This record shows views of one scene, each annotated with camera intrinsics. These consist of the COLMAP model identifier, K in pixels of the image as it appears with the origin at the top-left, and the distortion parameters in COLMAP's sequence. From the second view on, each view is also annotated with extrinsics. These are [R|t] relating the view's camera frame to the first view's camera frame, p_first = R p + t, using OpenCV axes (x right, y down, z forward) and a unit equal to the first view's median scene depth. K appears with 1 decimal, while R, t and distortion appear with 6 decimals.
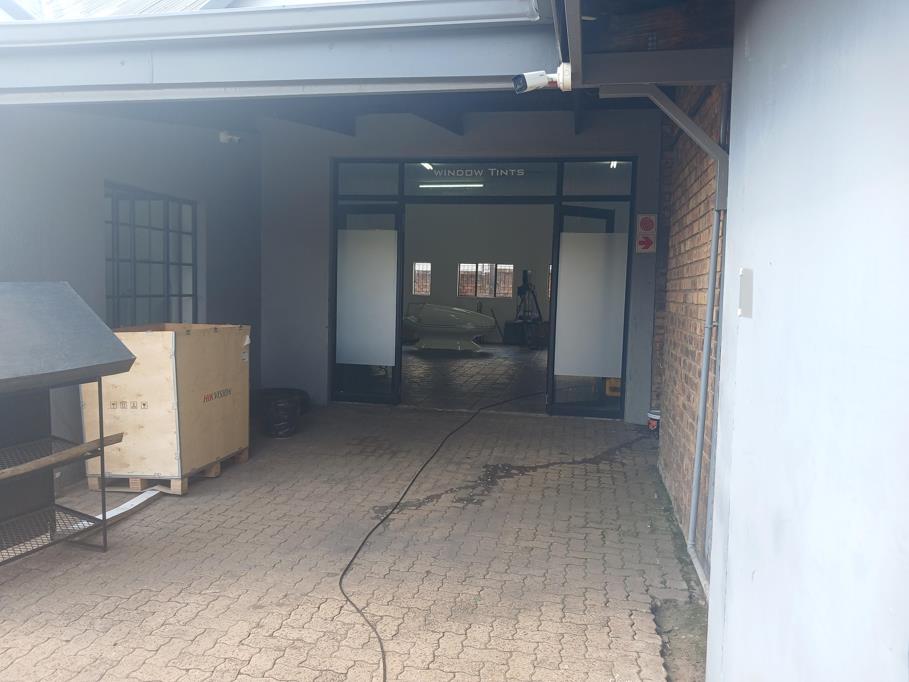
lens RADIAL K [[646.7, 0, 454.5], [0, 646.7, 341.0], [0, 0, 1]] dist [0.002872, -0.000015]
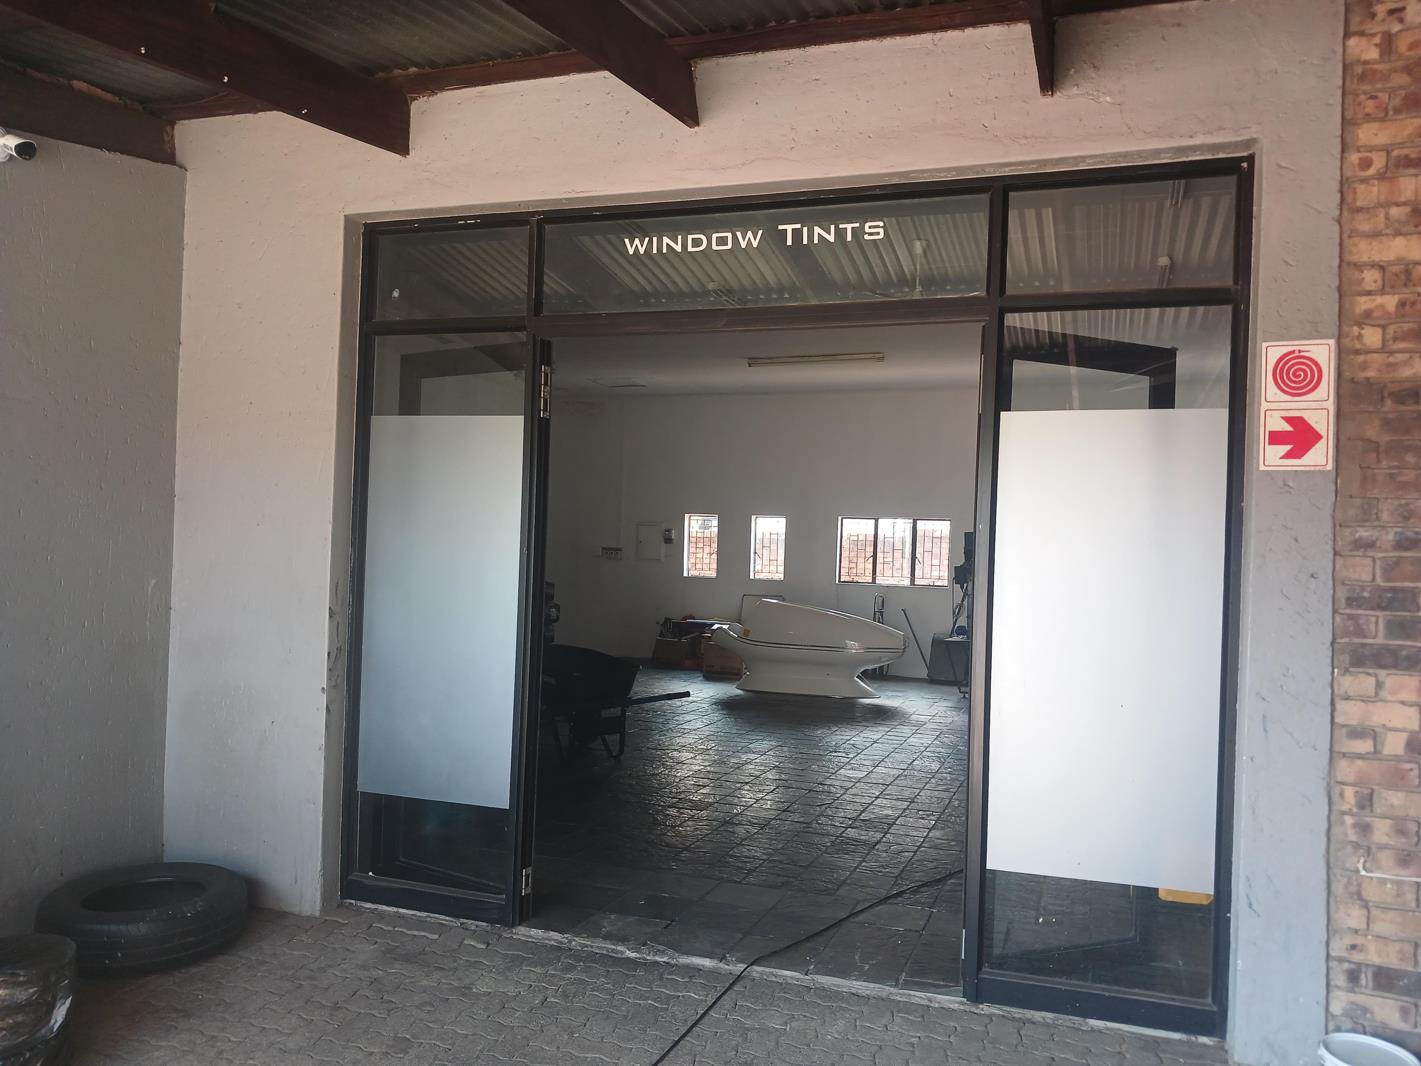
lens RADIAL K [[1143.1, 0, 710.5], [0, 1143.1, 533.0], [0, 0, 1]] dist [-0.036679, 0.000912]
pose [[0.991405, 0.004082, -0.130762, 0.093915], [-0.018133, 0.994152, -0.106452, -0.046254], [0.129562, 0.107908, 0.985682, 0.430982]]
